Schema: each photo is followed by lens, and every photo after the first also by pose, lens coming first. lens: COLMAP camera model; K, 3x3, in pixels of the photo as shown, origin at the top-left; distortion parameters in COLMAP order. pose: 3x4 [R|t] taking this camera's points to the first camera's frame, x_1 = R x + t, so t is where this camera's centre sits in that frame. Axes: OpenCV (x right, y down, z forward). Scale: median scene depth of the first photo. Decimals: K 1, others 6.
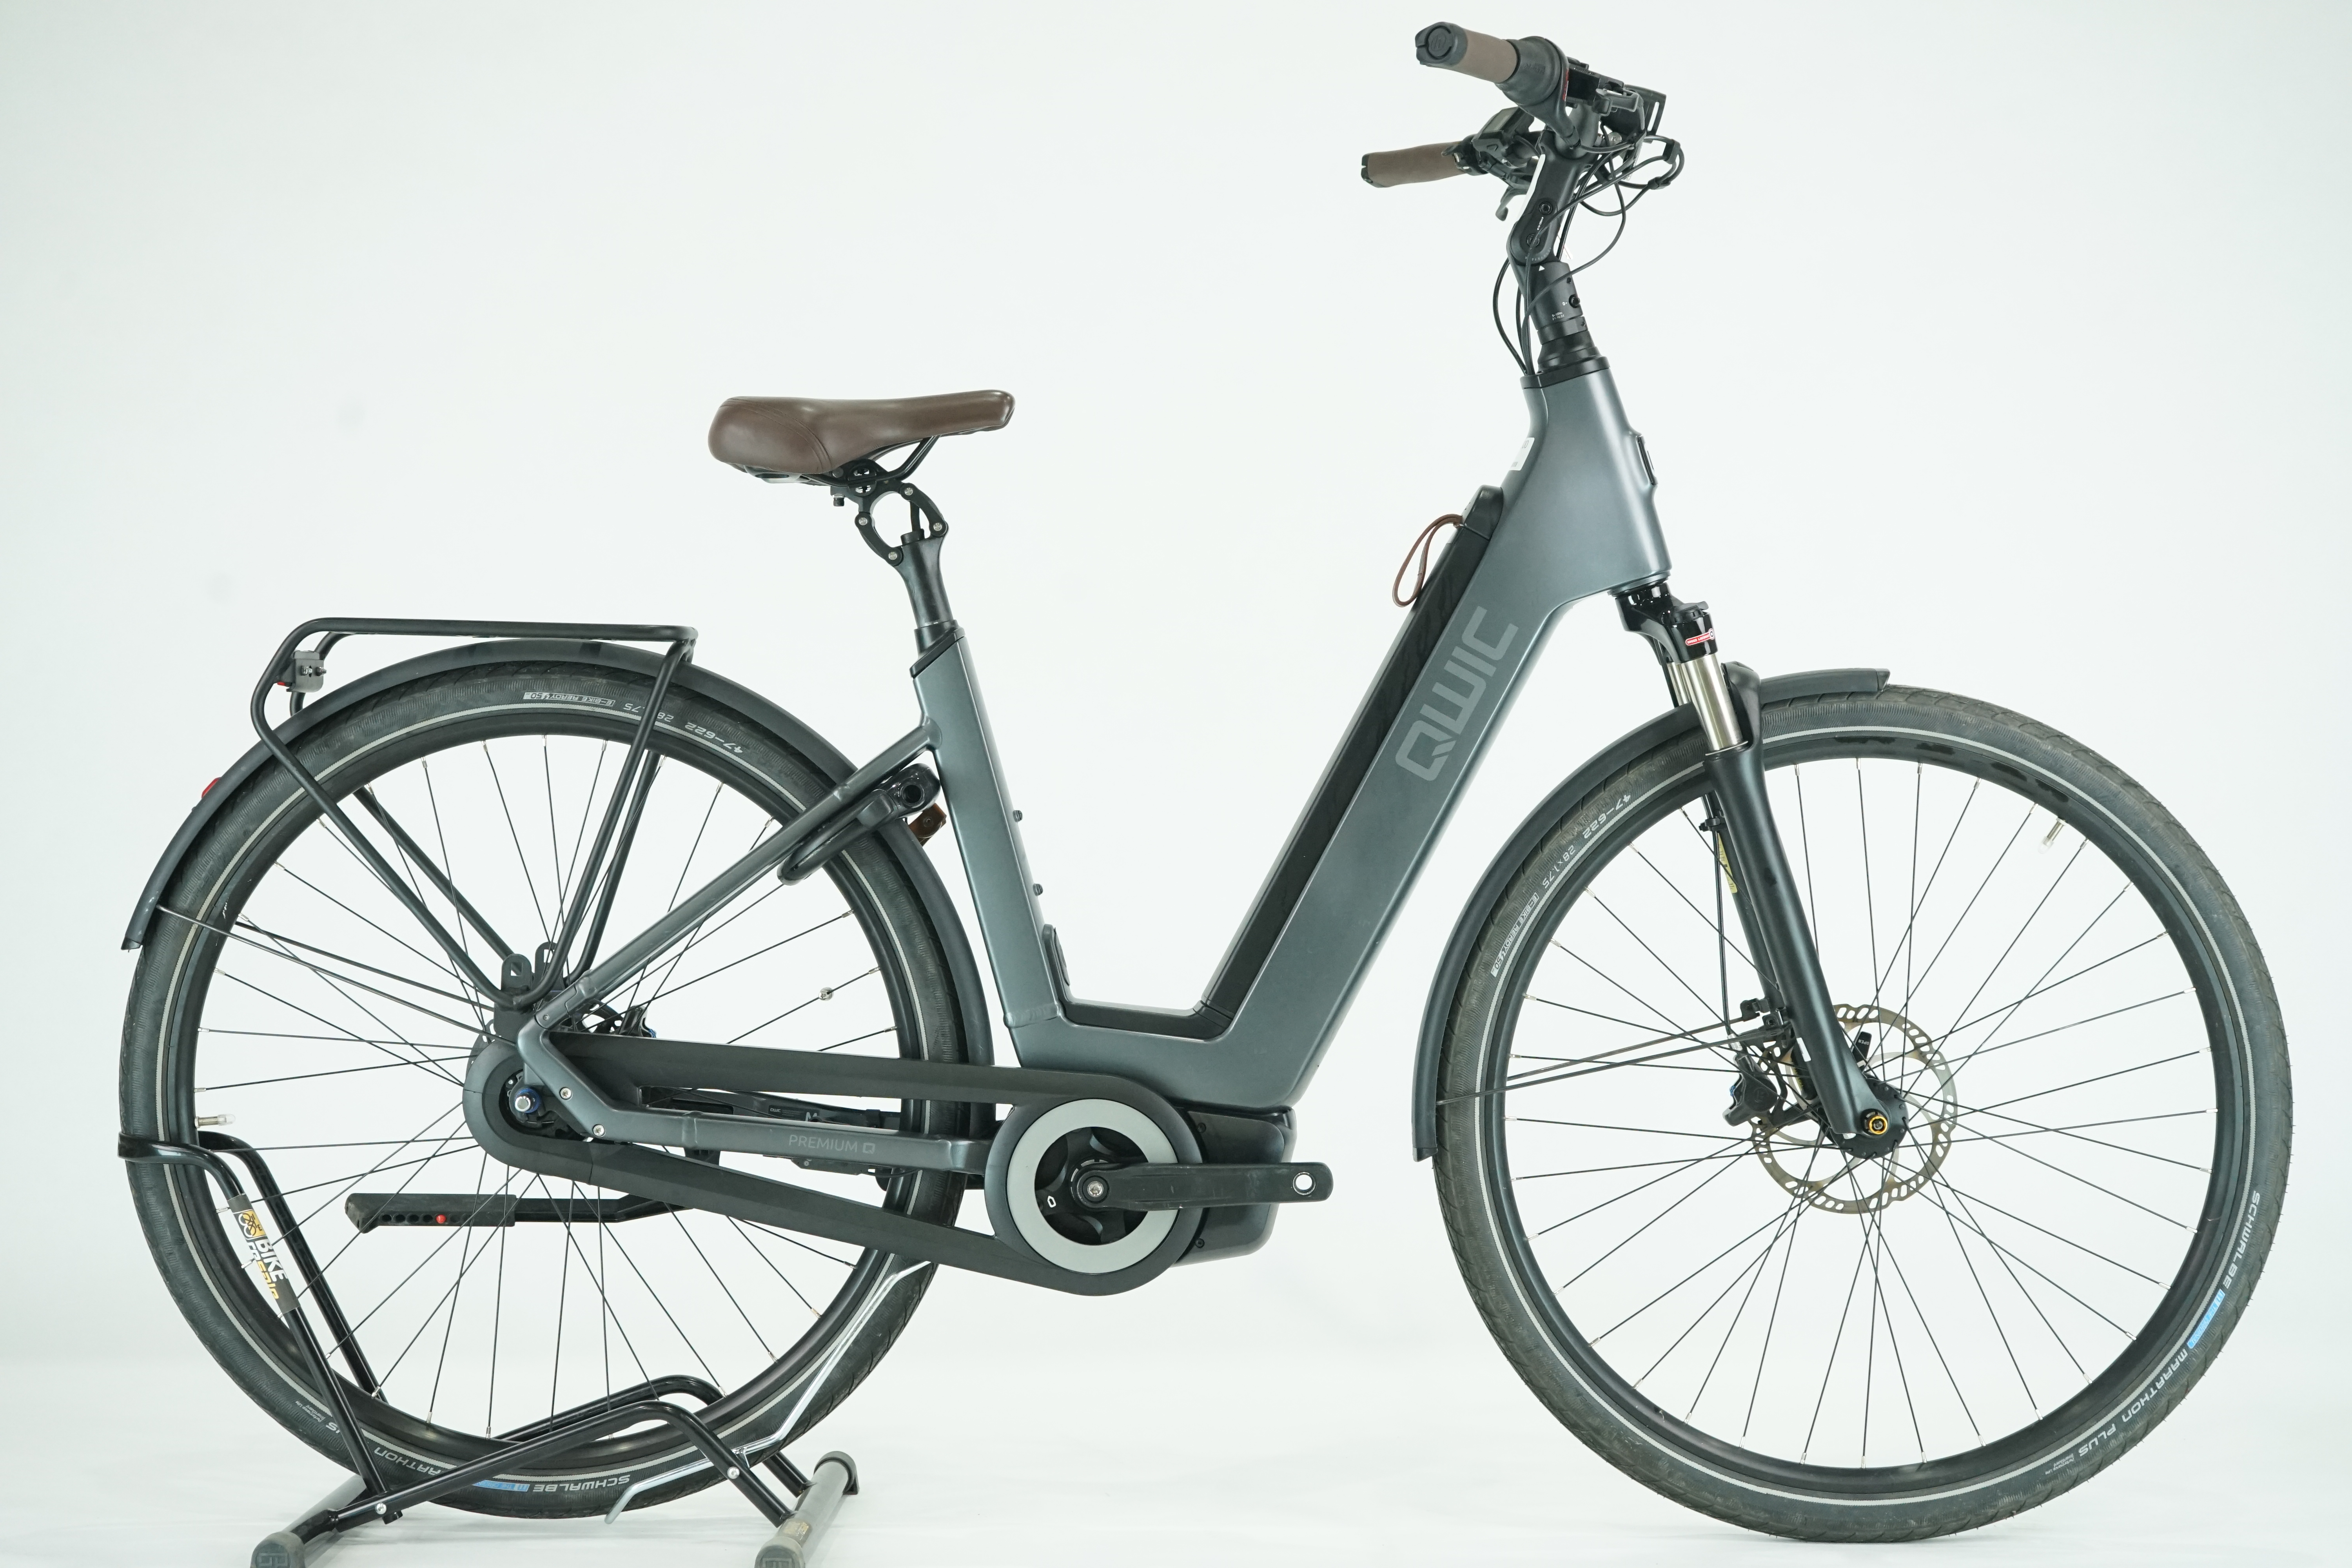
lens RADIAL K [[3650.8, 0, 1176.0], [0, 3650.8, 784.0], [0, 0, 1]] dist [0.011280, -0.008720]
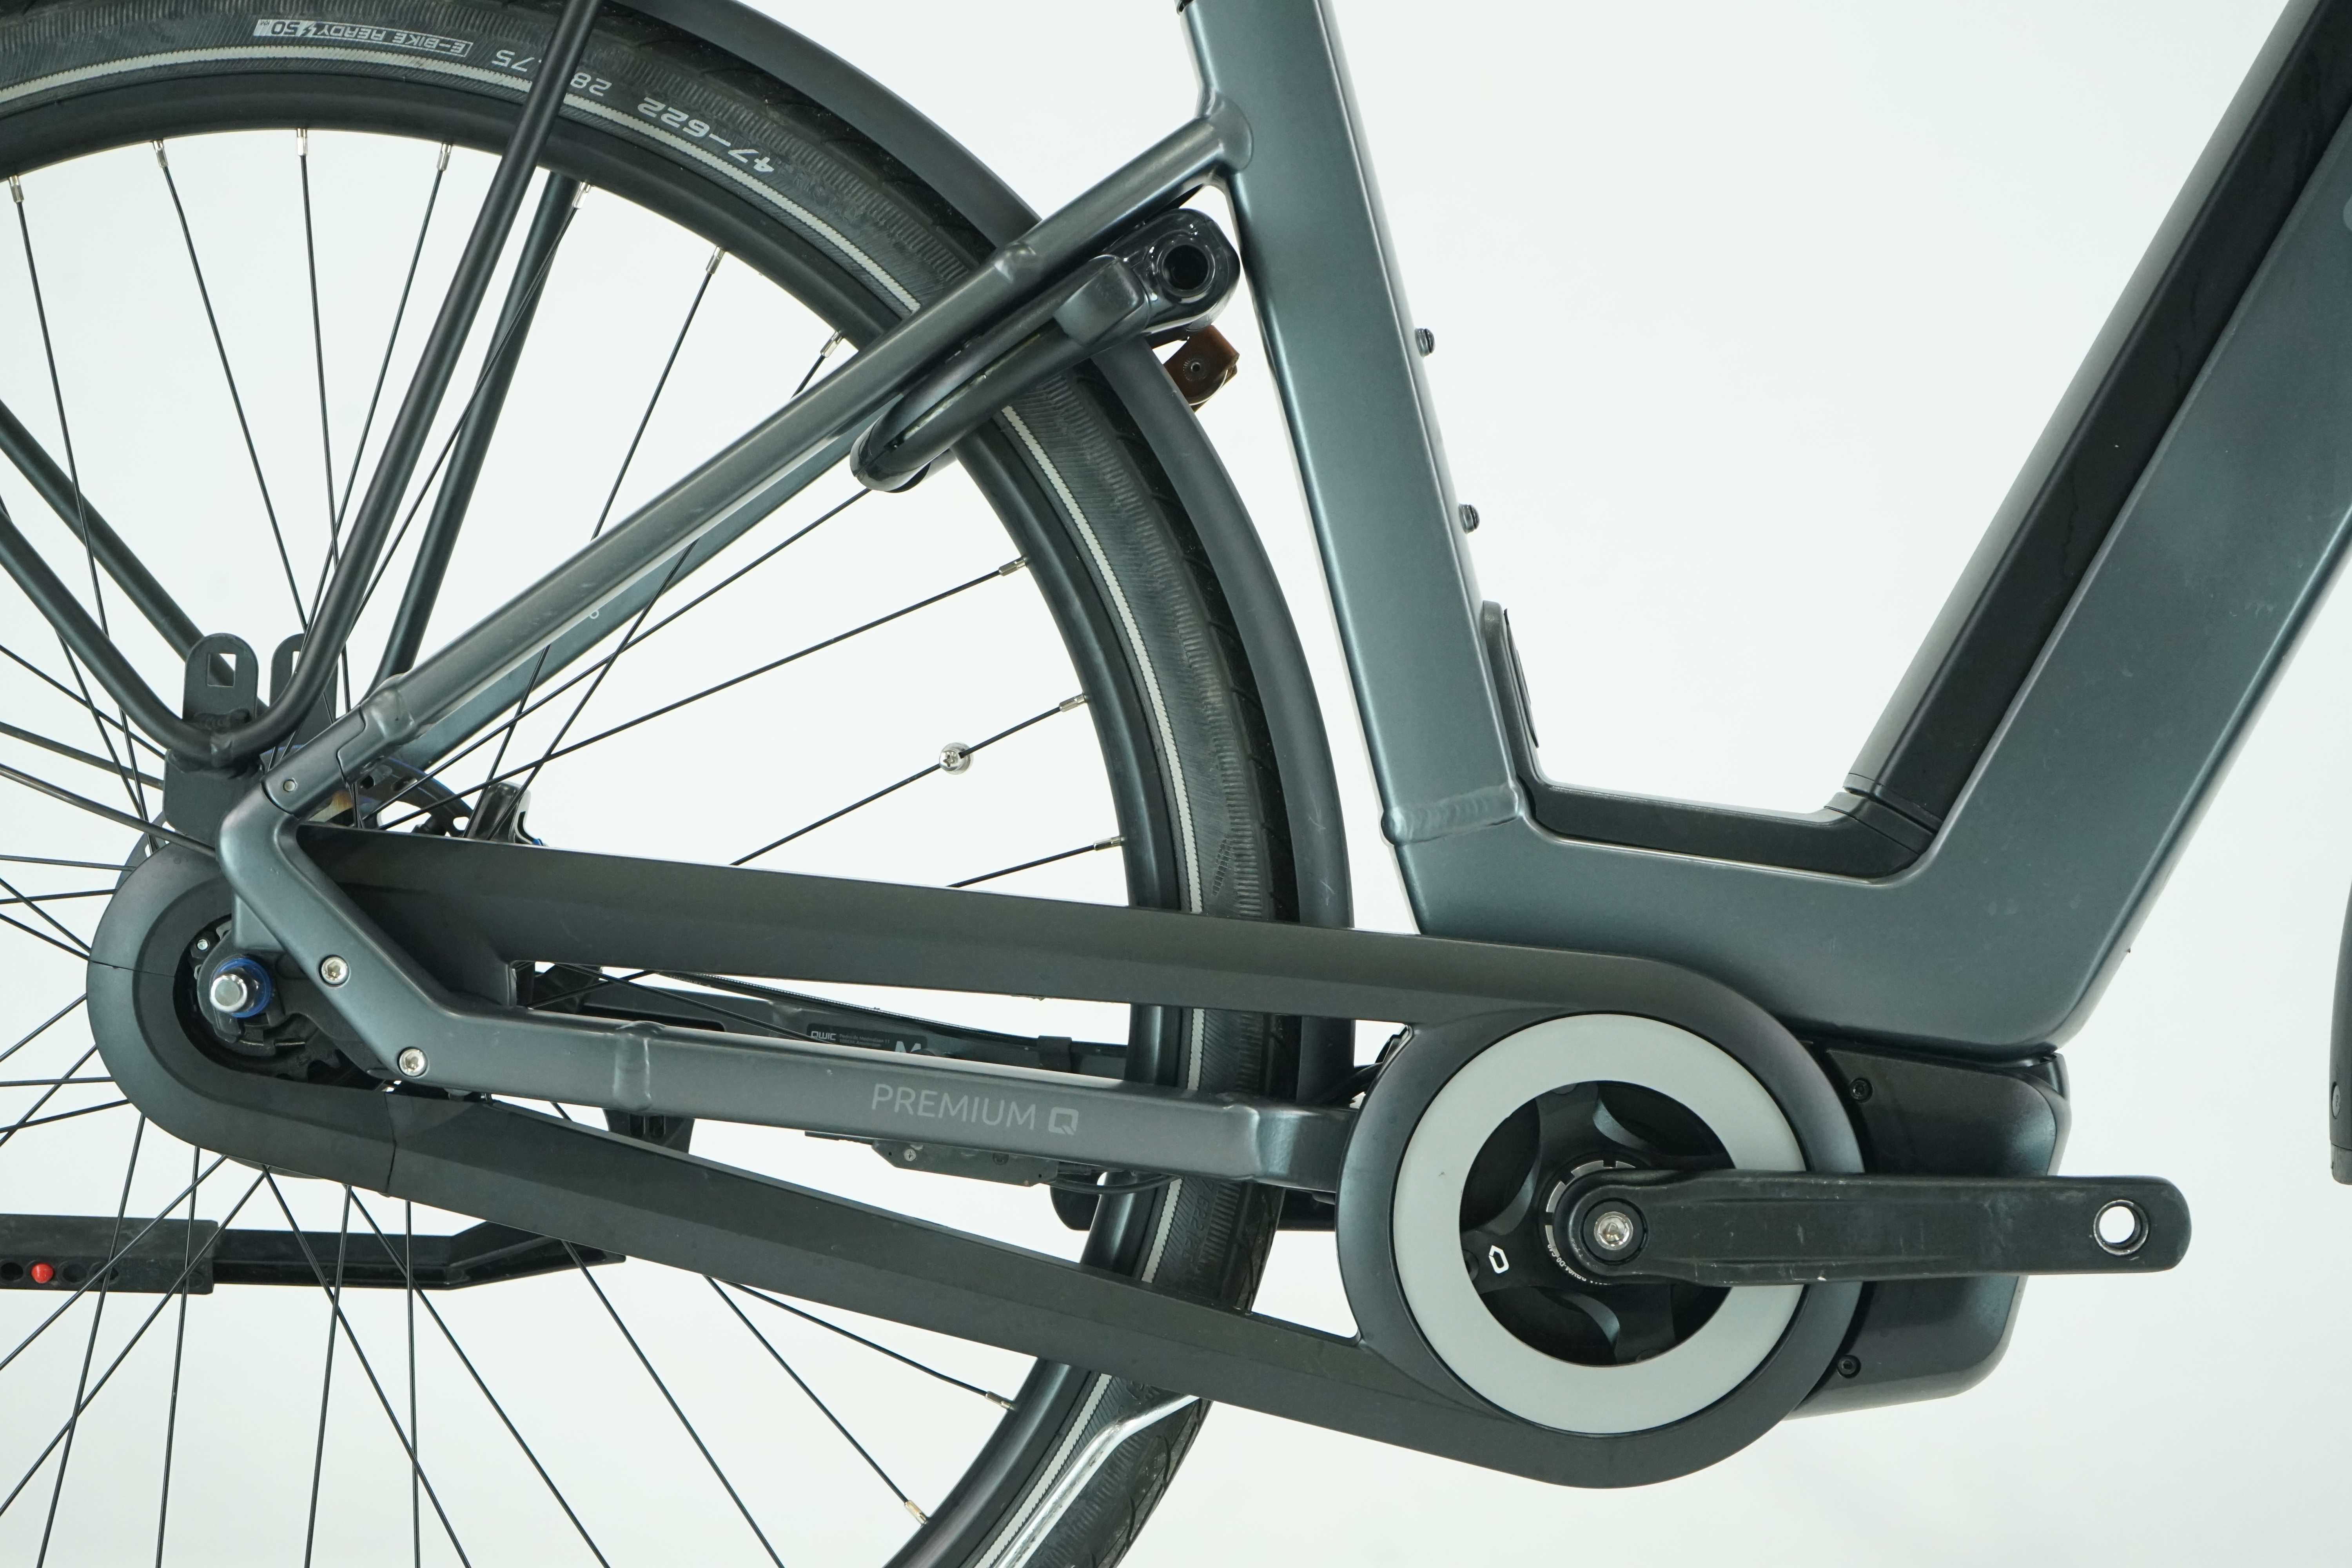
lens RADIAL K [[4707.7, 0, 1176.0], [0, 4707.7, 784.0], [0, 0, 1]] dist [-0.033177, 0.177211]
pose [[0.999763, 0.021053, 0.005522, -0.074818], [-0.021071, 0.999773, 0.003171, 0.059371], [-0.005454, -0.003287, 0.999980, 0.464783]]
